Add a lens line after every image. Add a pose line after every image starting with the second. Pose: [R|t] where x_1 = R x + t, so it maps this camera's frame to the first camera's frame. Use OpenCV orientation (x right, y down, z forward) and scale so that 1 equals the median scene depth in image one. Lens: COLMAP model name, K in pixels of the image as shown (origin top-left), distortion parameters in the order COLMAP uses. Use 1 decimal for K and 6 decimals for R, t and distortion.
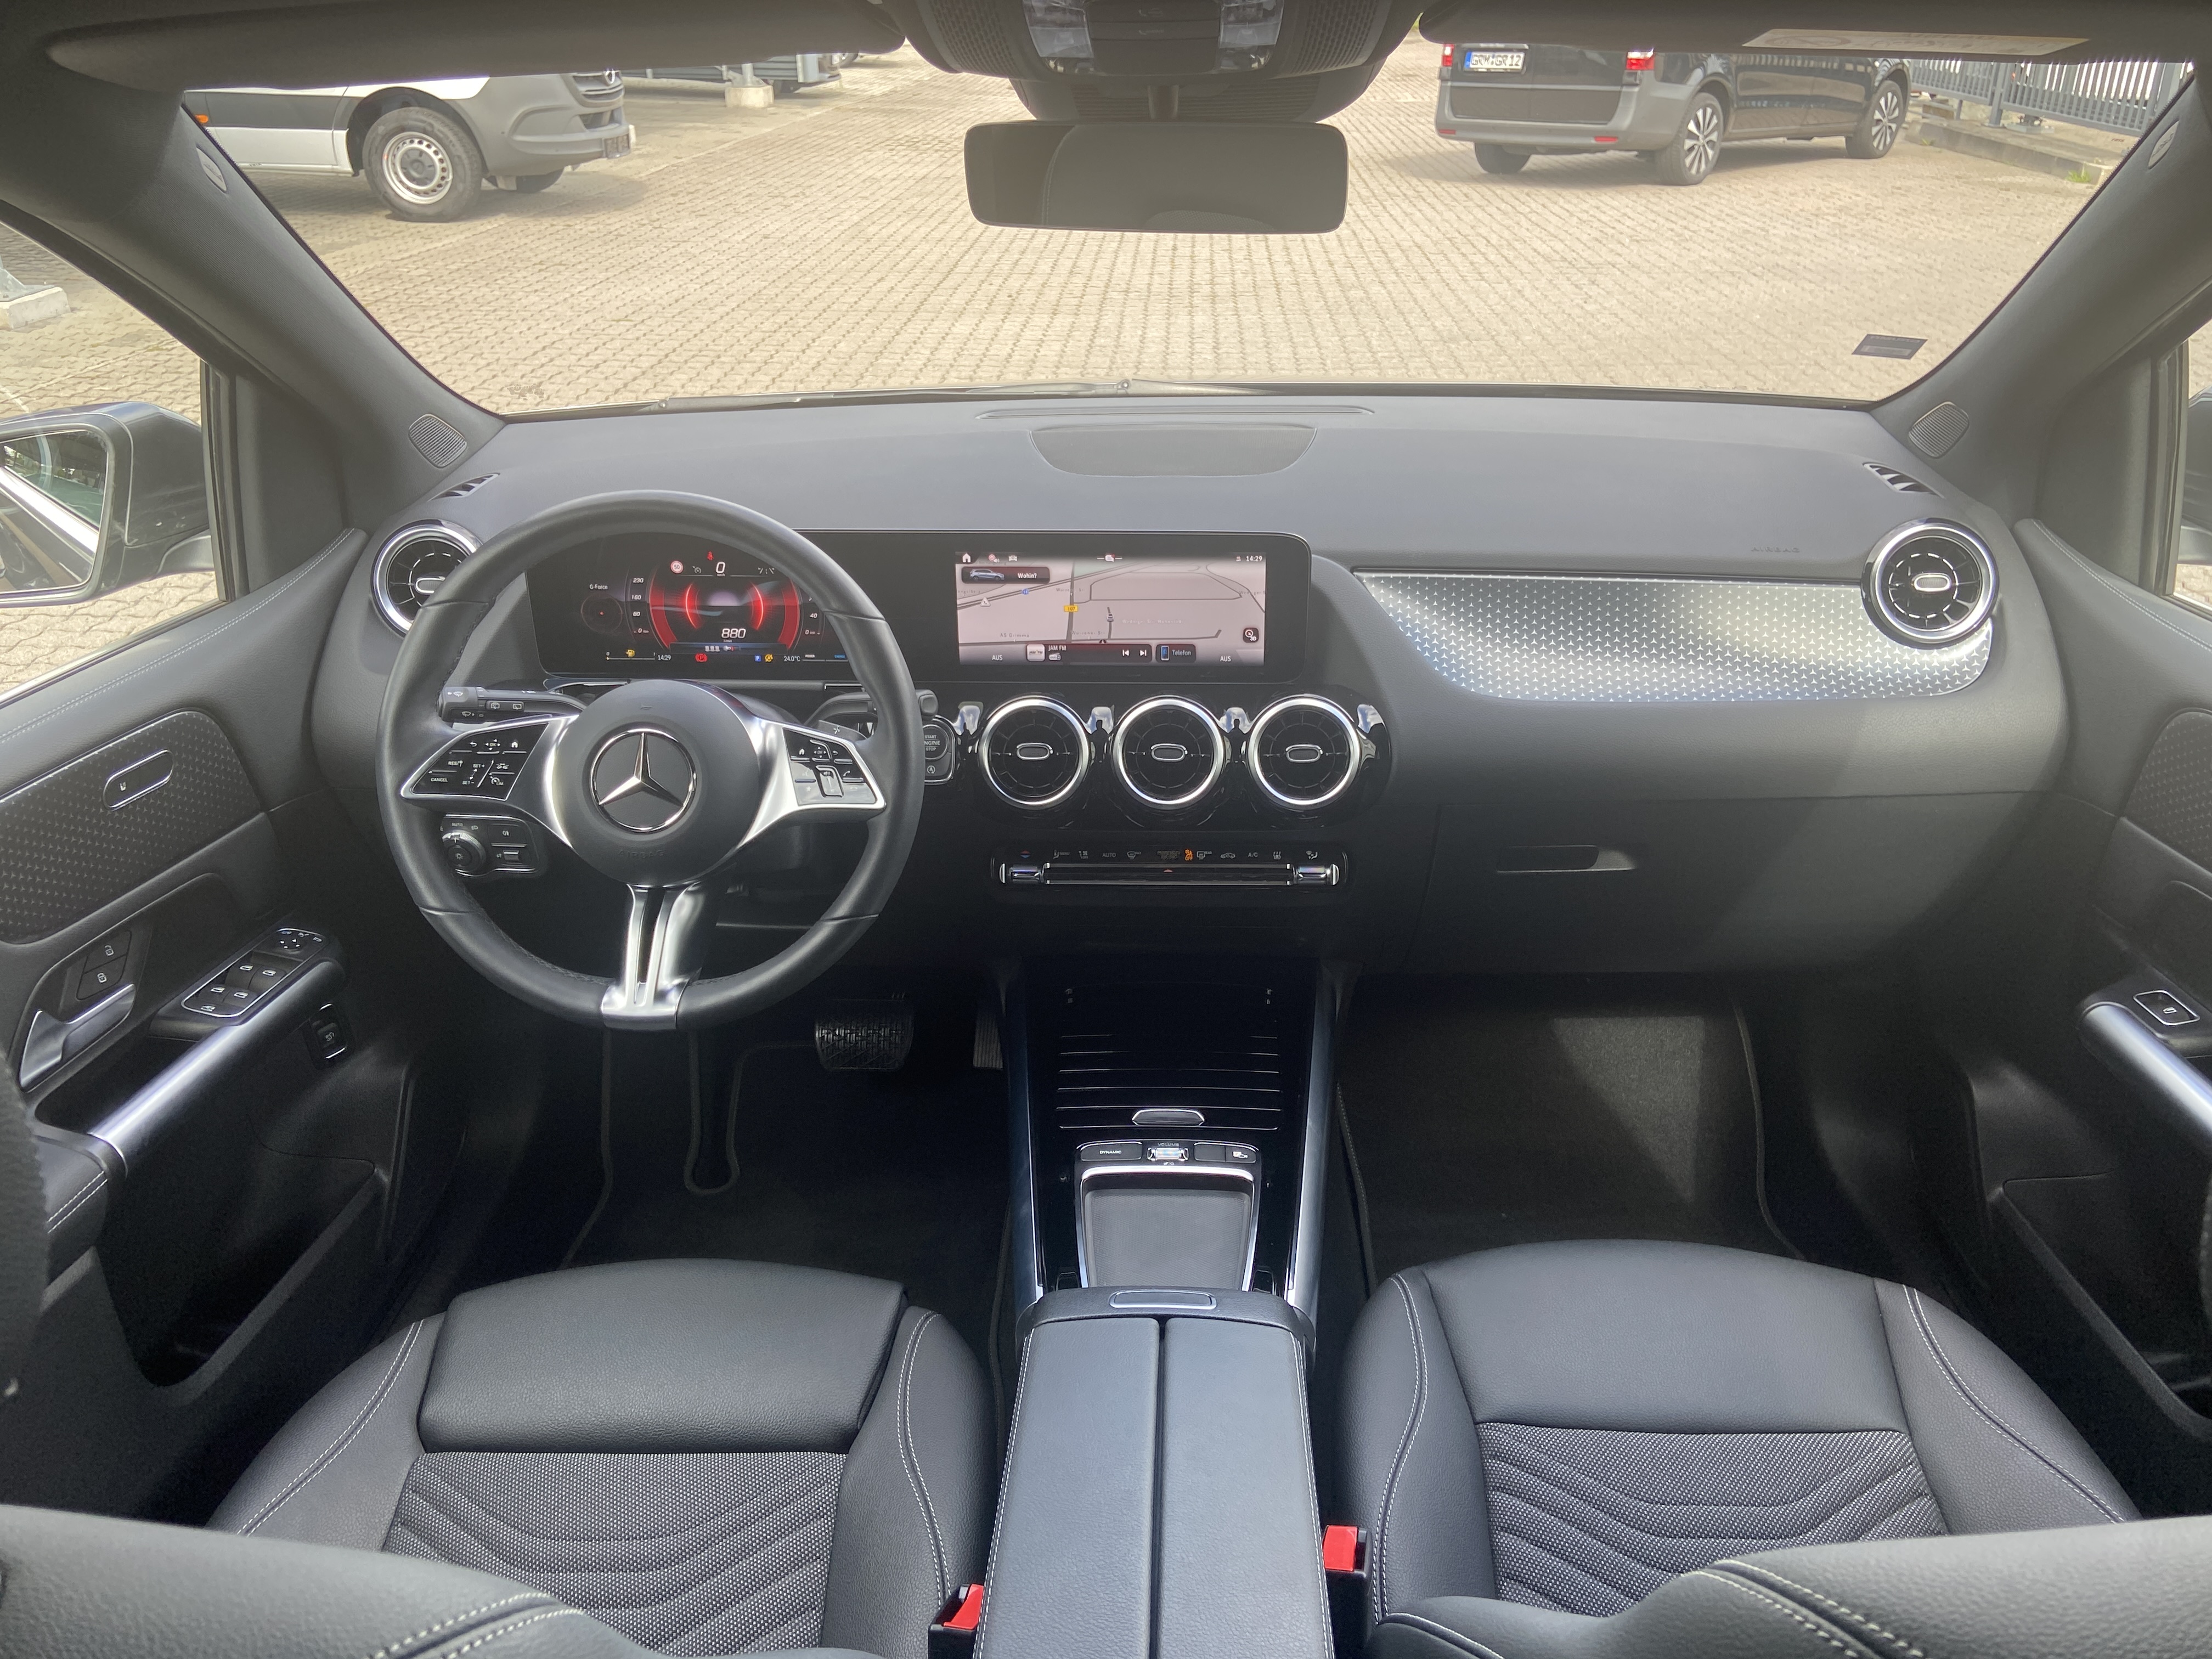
lens RADIAL K [[1649.4, 0, 1108.9], [0, 1649.4, 840.3], [0, 0, 1]] dist [0.091970, -0.098500]
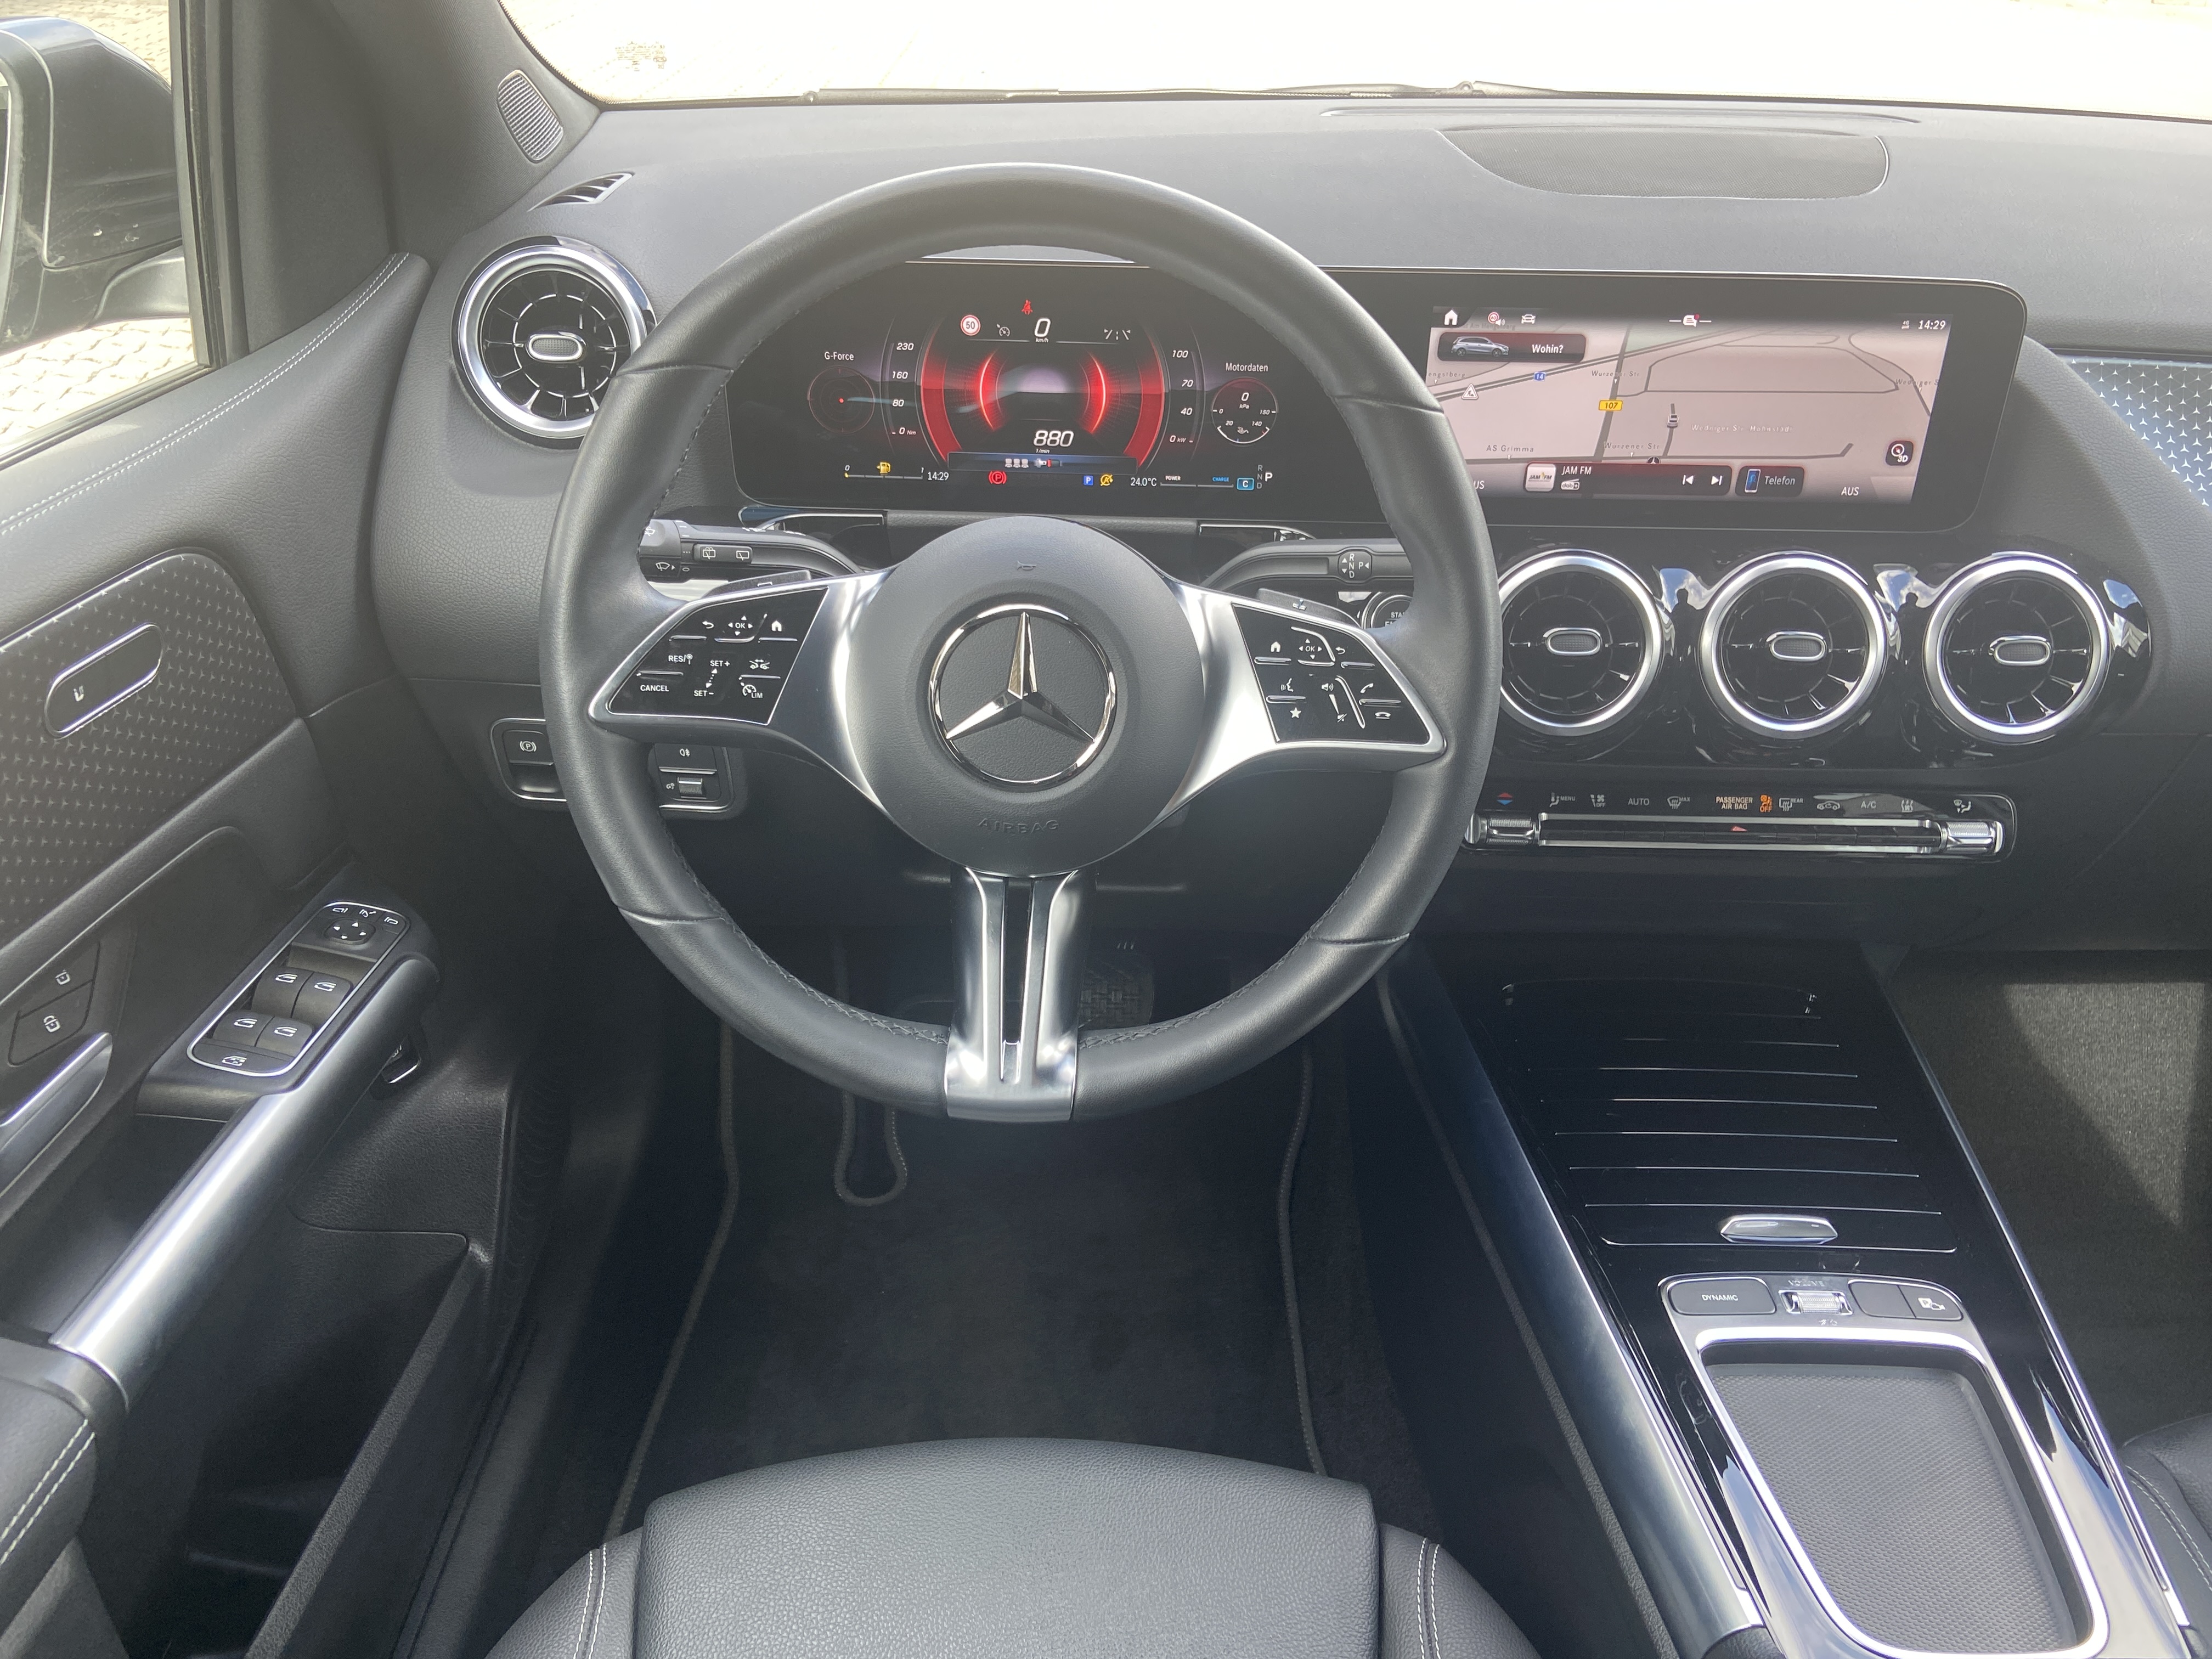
lens RADIAL K [[1649.4, 0, 1118.0], [0, 1649.4, 834.7], [0, 0, 1]] dist [0.091970, -0.098500]
pose [[0.998427, 0.009102, 0.055324, -0.244779], [-0.014467, 0.995144, 0.097357, -0.039286], [-0.054169, -0.098004, 0.993711, 0.380753]]
